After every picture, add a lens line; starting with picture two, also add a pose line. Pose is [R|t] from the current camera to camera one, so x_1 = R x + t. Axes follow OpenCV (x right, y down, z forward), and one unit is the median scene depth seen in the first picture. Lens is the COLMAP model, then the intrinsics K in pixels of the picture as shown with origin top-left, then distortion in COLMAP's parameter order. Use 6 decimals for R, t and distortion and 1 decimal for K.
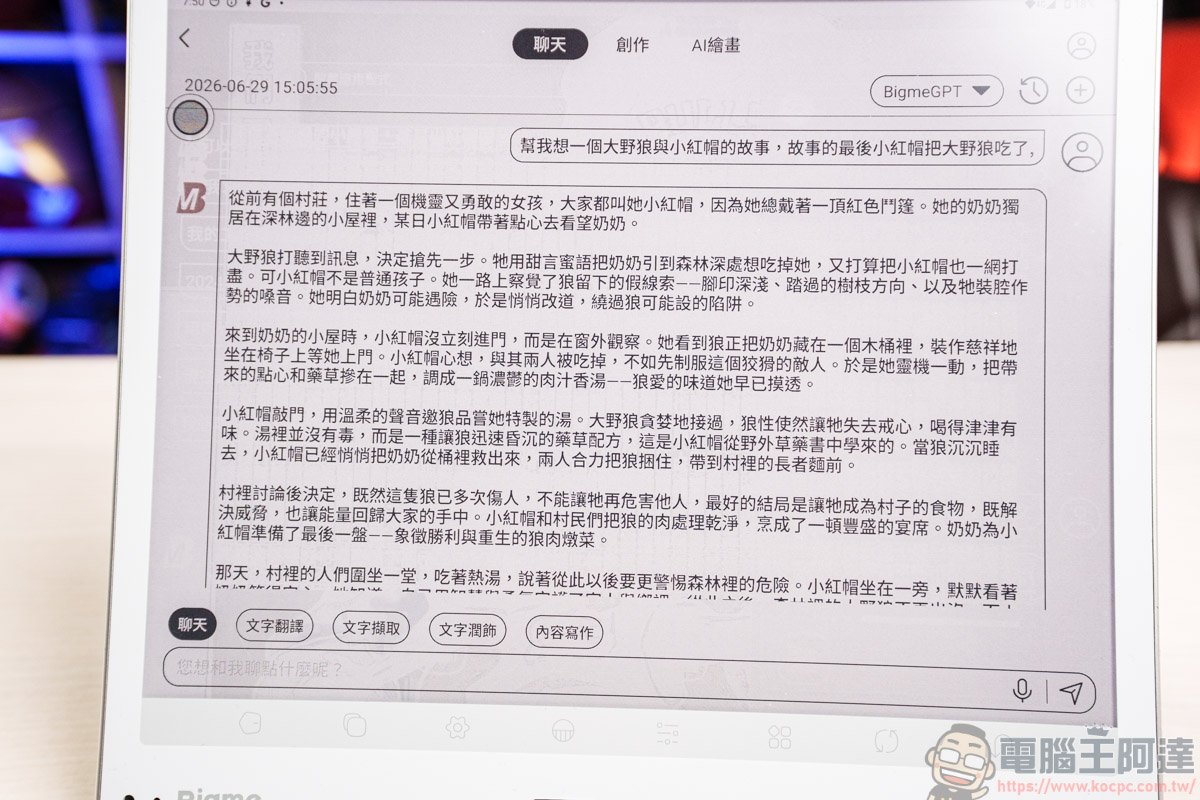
lens RADIAL K [[1172.5, 0, 601.2], [0, 1172.5, 397.6], [0, 0, 1]] dist [0.093065, 0.000000]
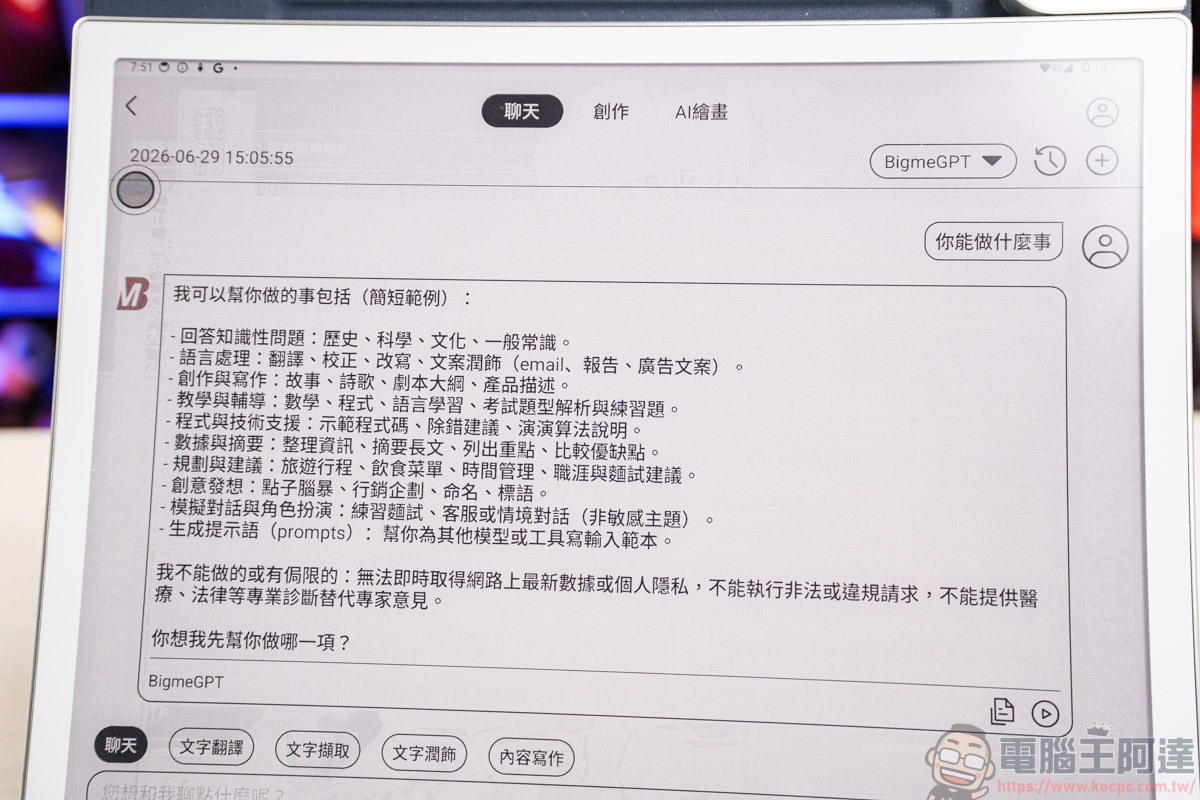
lens RADIAL K [[1172.5, 0, 591.8], [0, 1172.5, 402.6], [0, 0, 1]] dist [0.093065, 0.000000]
pose [[0.999671, 0.003843, -0.025371, 0.035972], [-0.004843, 0.999209, -0.039470, -0.034867], [0.025199, 0.039579, 0.998899, 0.088236]]
